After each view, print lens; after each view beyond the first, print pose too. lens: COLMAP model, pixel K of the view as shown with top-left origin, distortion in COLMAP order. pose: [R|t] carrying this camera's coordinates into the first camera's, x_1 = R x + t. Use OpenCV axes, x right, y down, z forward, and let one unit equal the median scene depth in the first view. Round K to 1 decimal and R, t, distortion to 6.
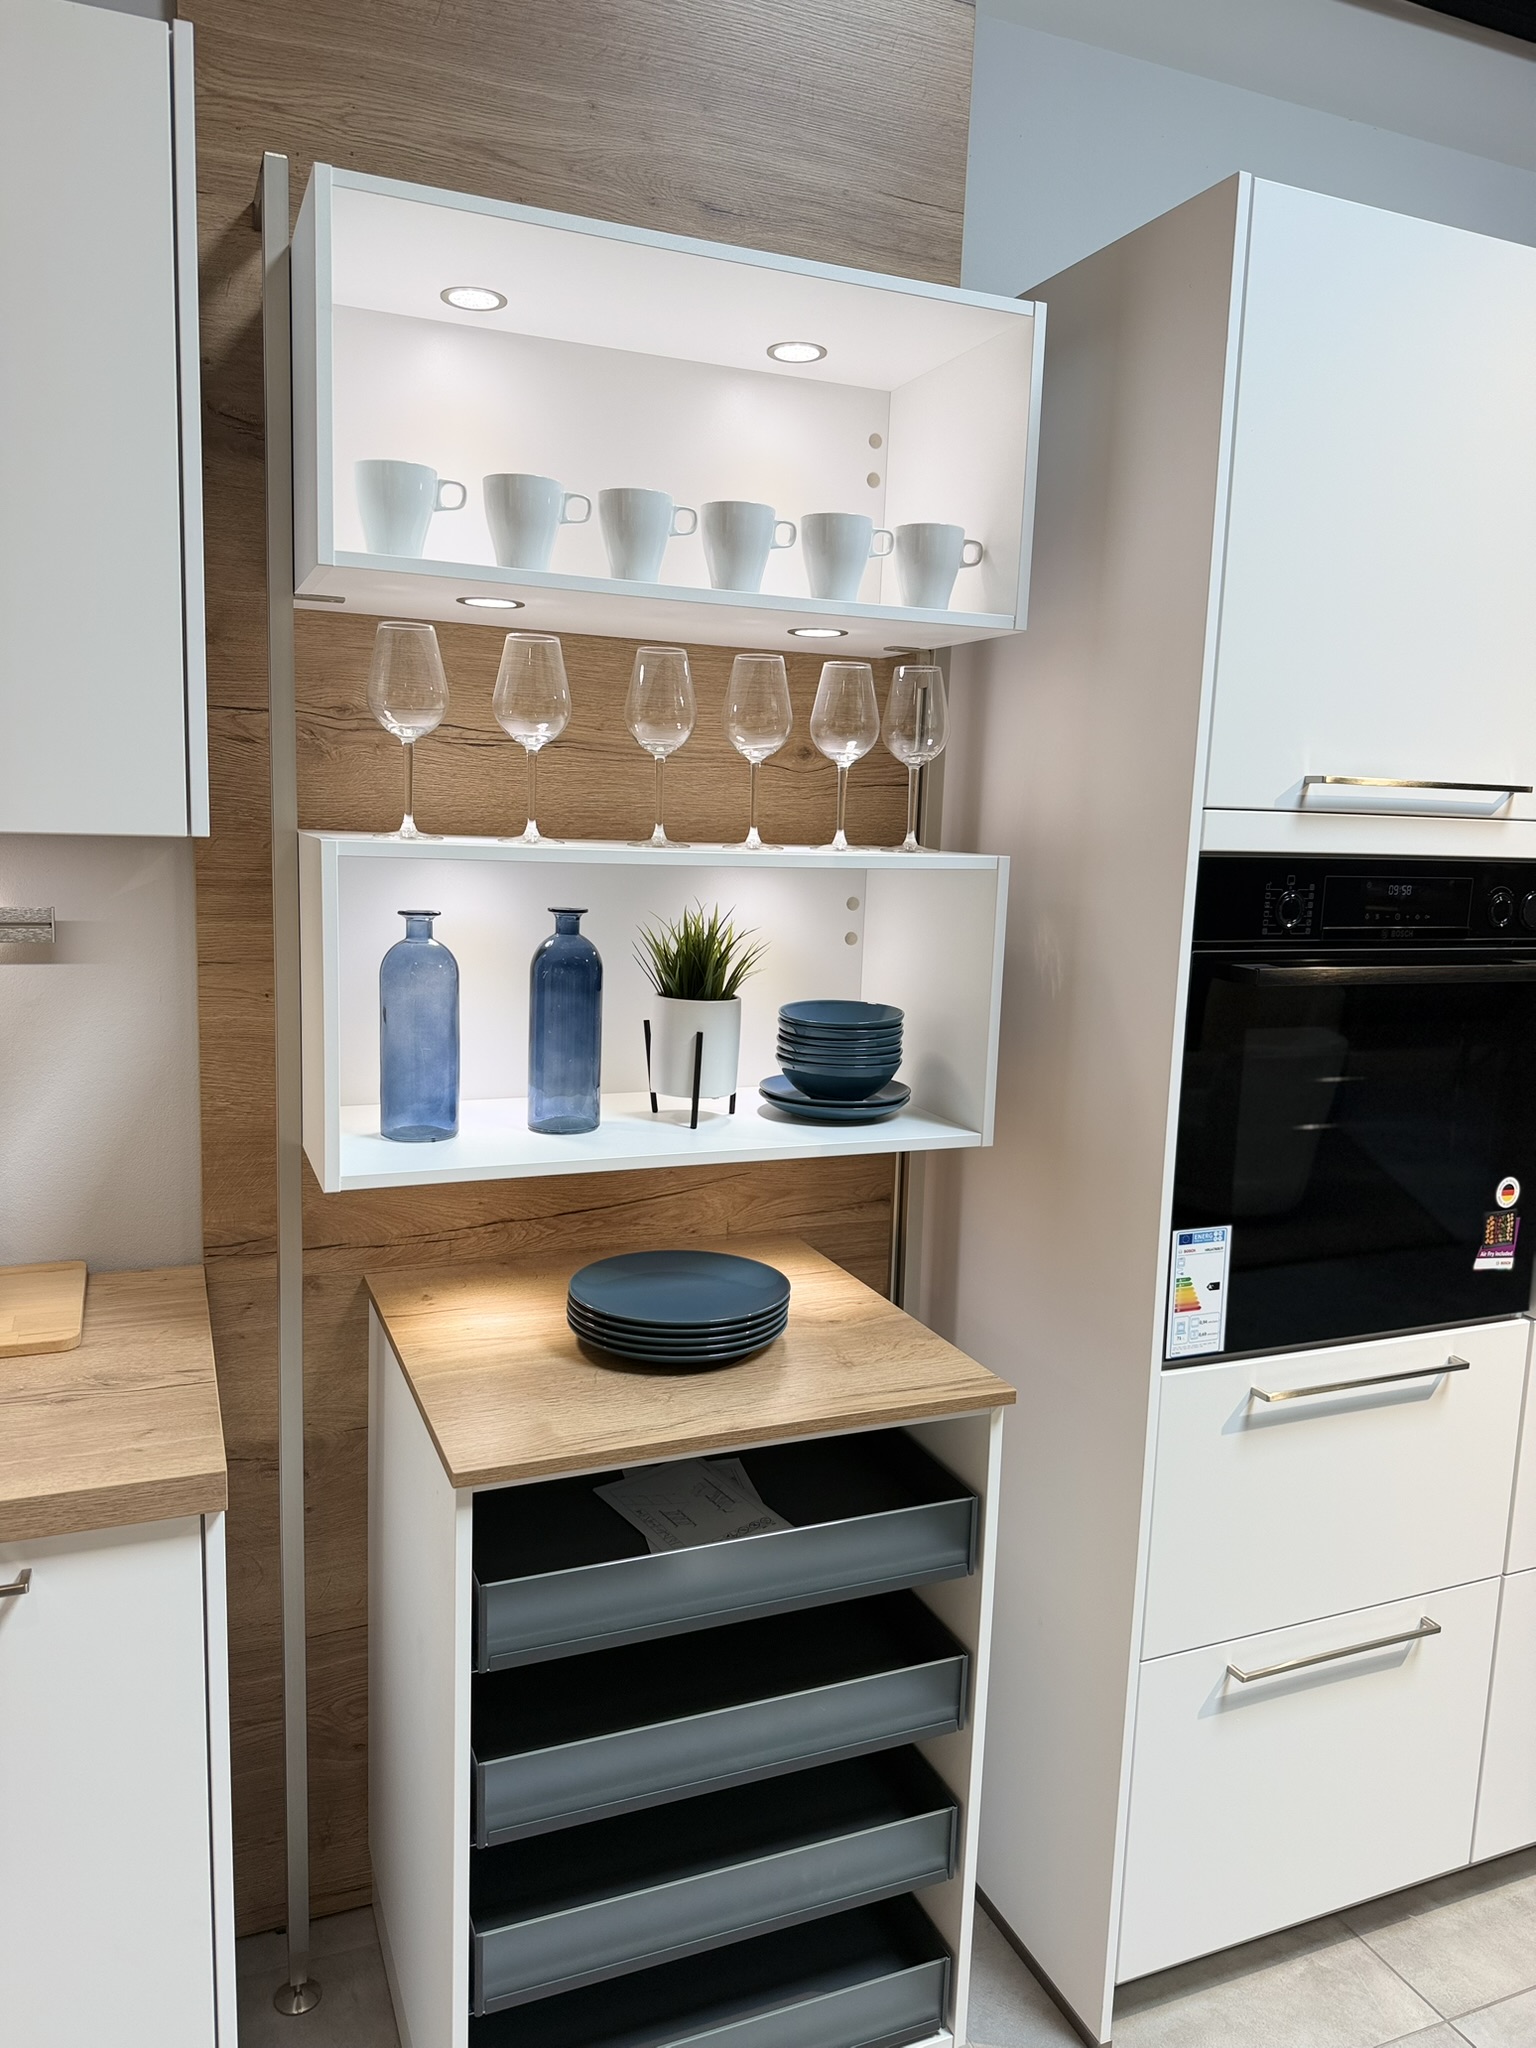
lens RADIAL K [[1429.4, 0, 768.0], [0, 1429.4, 1024.0], [0, 0, 1]] dist [0.022288, -0.050991]
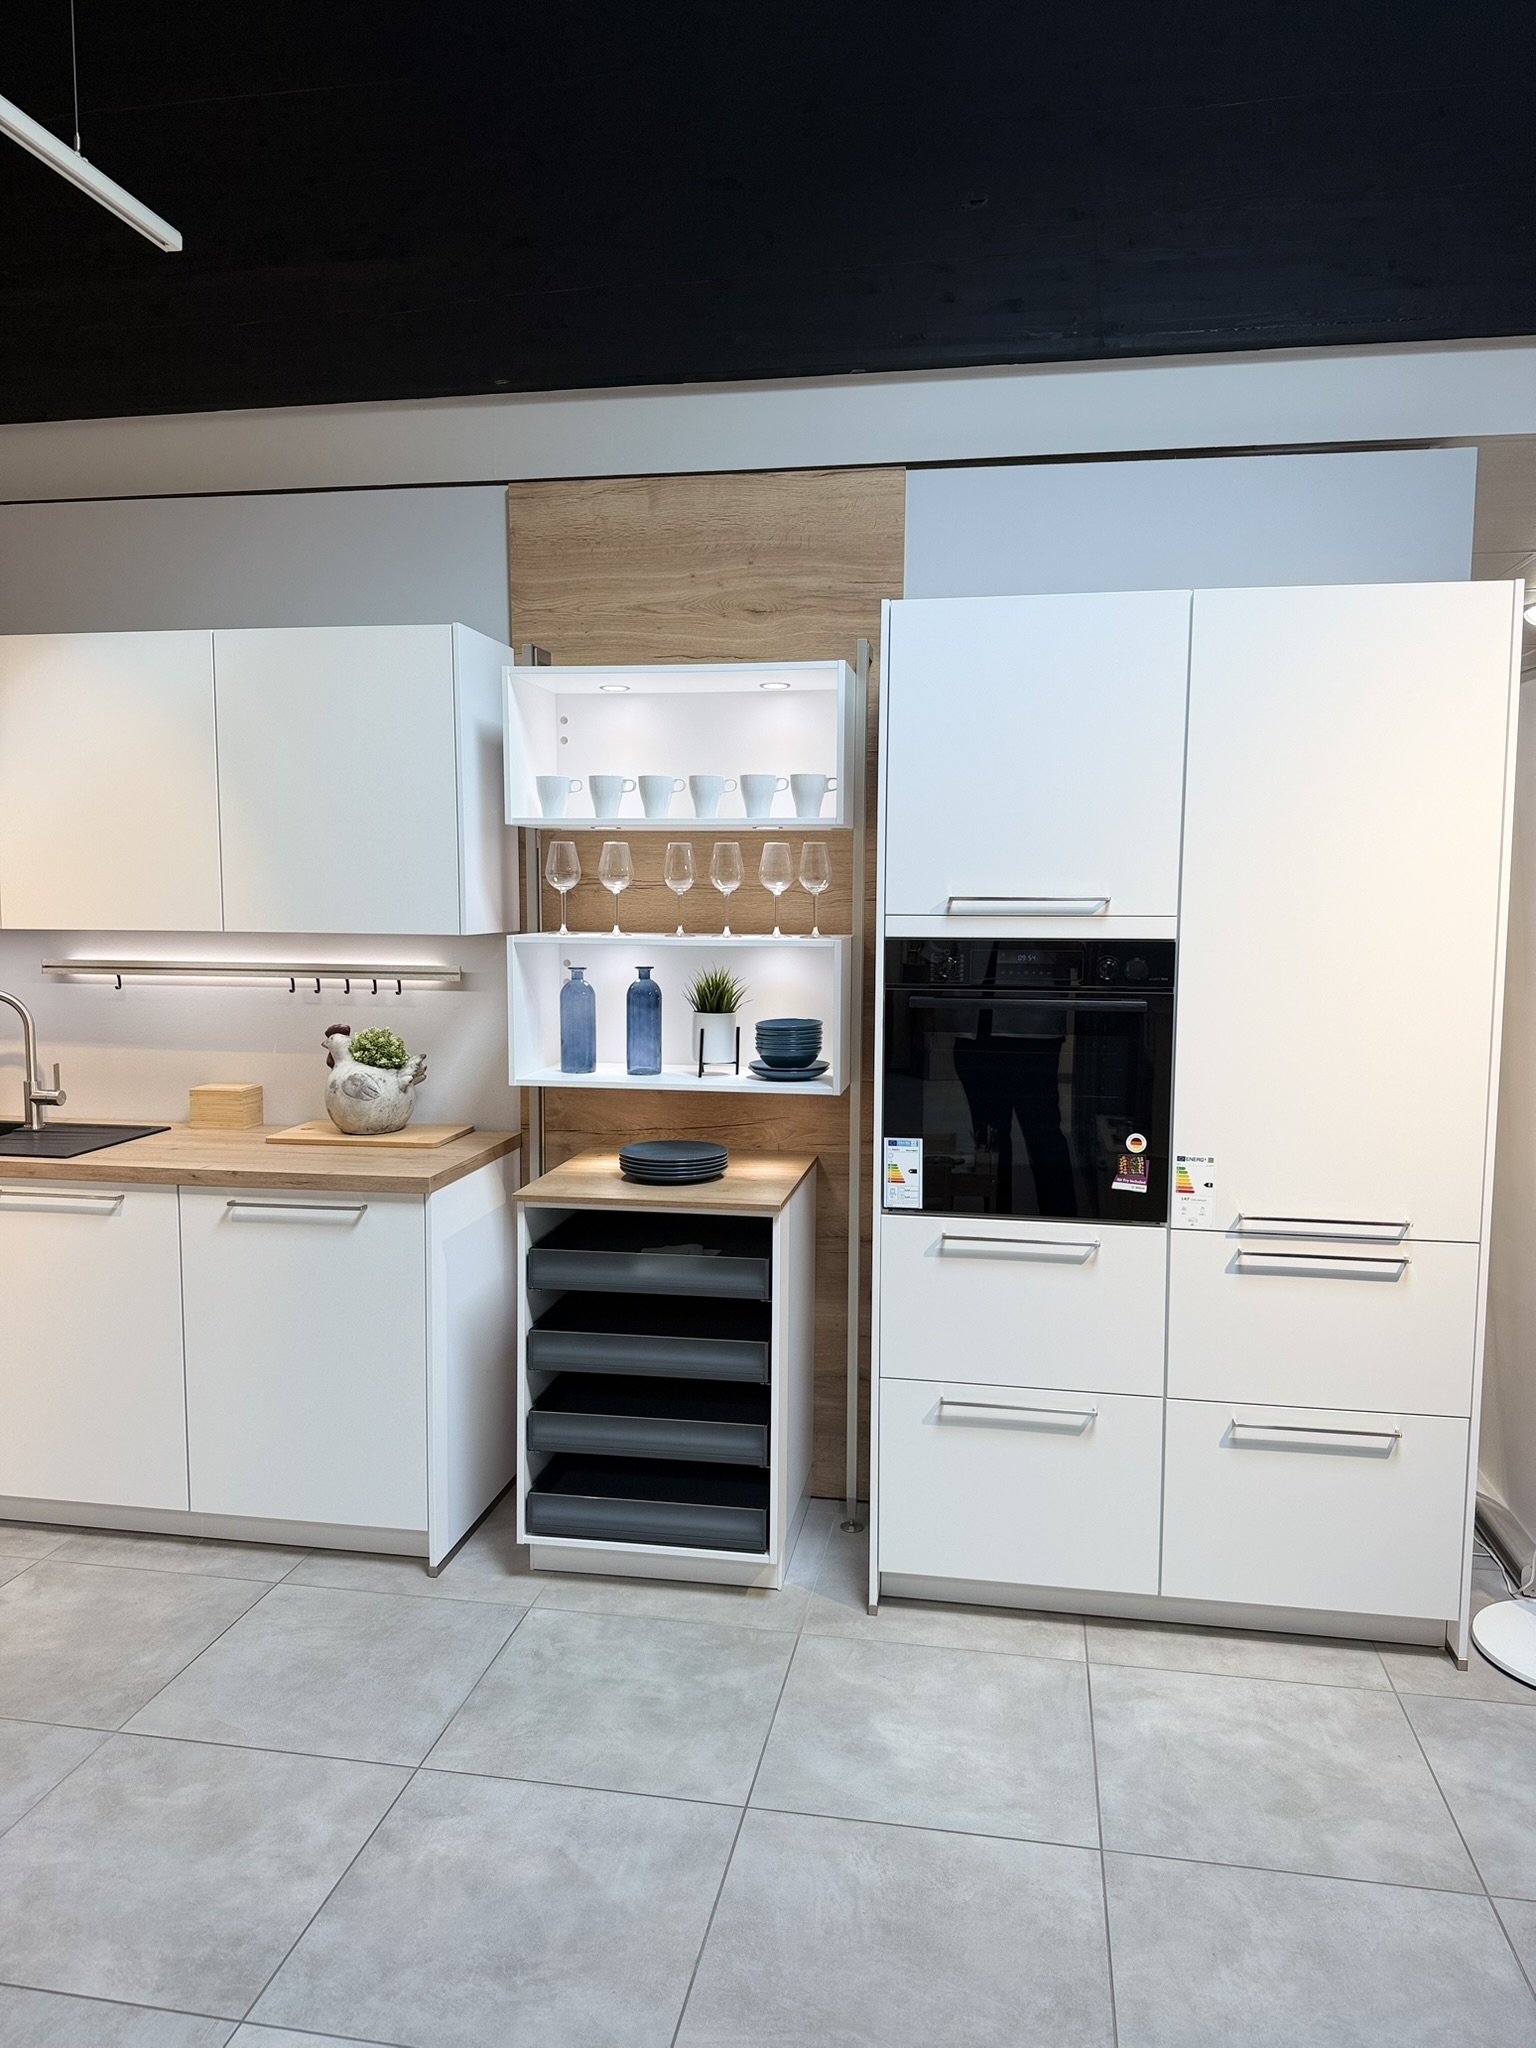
lens RADIAL K [[1429.4, 0, 768.0], [0, 1429.4, 1024.0], [0, 0, 1]] dist [0.022288, -0.050991]
pose [[0.850261, 0.023417, -0.525839, 1.107191], [-0.055346, 0.997449, -0.045074, 0.086466], [0.523443, 0.067428, 0.849389, -0.667867]]
